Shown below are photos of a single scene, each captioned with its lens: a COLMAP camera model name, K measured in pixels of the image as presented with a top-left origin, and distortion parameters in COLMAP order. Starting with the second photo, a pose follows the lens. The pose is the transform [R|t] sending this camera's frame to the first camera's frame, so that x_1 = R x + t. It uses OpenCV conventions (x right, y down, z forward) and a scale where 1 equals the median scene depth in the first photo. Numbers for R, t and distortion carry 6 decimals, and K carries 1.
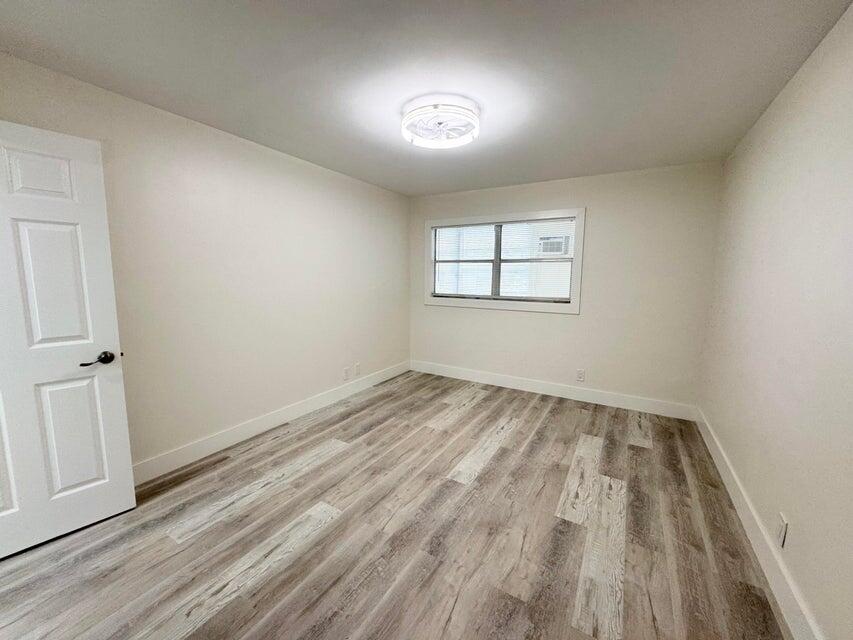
lens RADIAL K [[342.3, 0, 429.5], [0, 342.3, 318.8], [0, 0, 1]] dist [-0.000011, -0.000376]
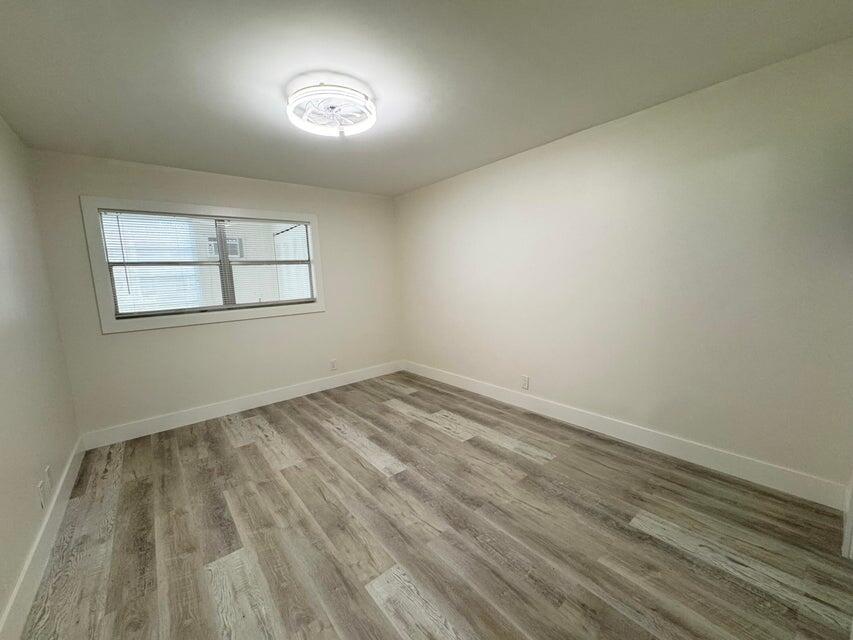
lens RADIAL K [[342.3, 0, 425.3], [0, 342.3, 317.7], [0, 0, 1]] dist [-0.000011, -0.000376]
pose [[0.337816, -0.142344, 0.930386, -0.590490], [0.162460, 0.982480, 0.091326, -0.049485], [-0.927085, 0.120299, 0.355023, 0.376473]]
